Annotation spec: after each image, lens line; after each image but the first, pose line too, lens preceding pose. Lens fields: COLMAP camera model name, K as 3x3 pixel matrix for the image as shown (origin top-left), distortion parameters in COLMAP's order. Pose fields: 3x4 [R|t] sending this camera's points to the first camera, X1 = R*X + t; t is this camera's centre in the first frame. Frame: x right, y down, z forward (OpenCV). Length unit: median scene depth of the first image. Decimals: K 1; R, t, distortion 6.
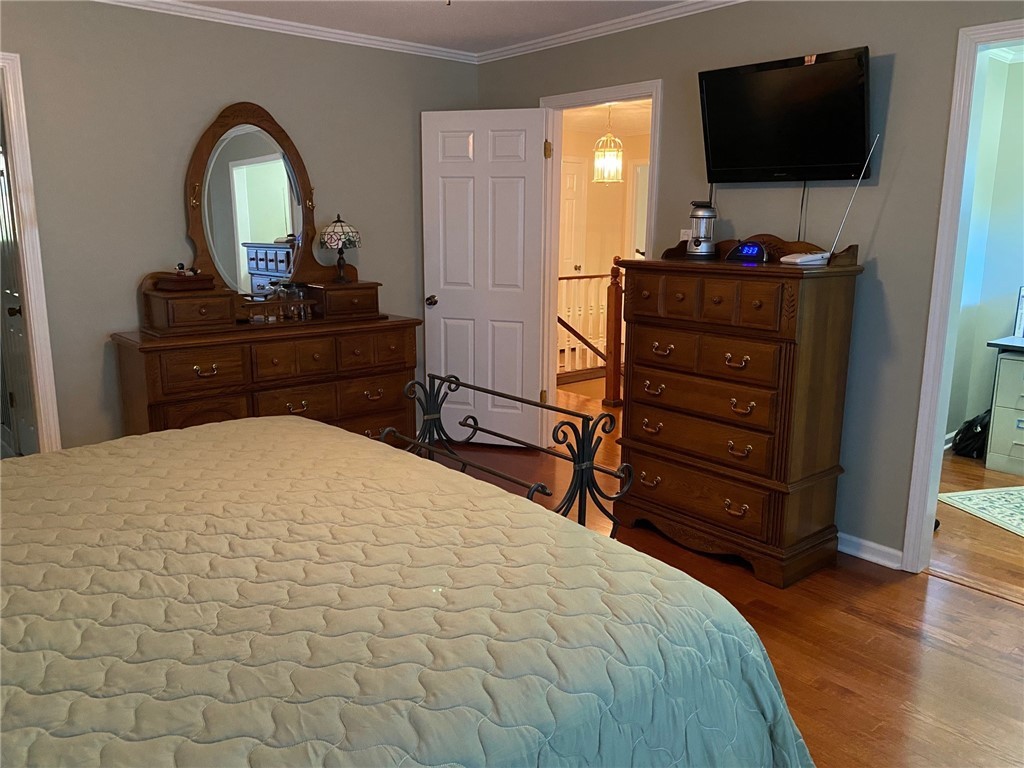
lens RADIAL K [[781.9, 0, 512.0], [0, 781.9, 384.0], [0, 0, 1]] dist [-0.004562, 0.002040]
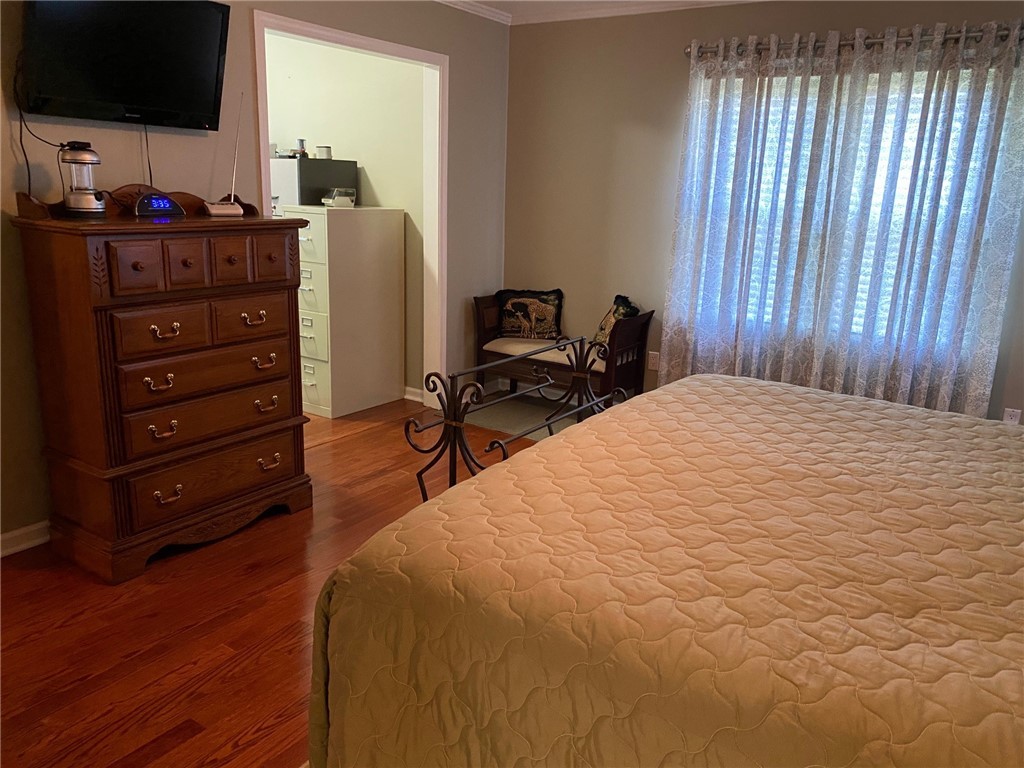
lens RADIAL K [[781.9, 0, 512.0], [0, 781.9, 384.0], [0, 0, 1]] dist [-0.004562, 0.002040]
pose [[-0.272442, -0.253096, 0.928288, -0.688845], [0.161764, 0.939002, 0.303493, -0.185765], [-0.948477, 0.232847, -0.214882, 0.865323]]
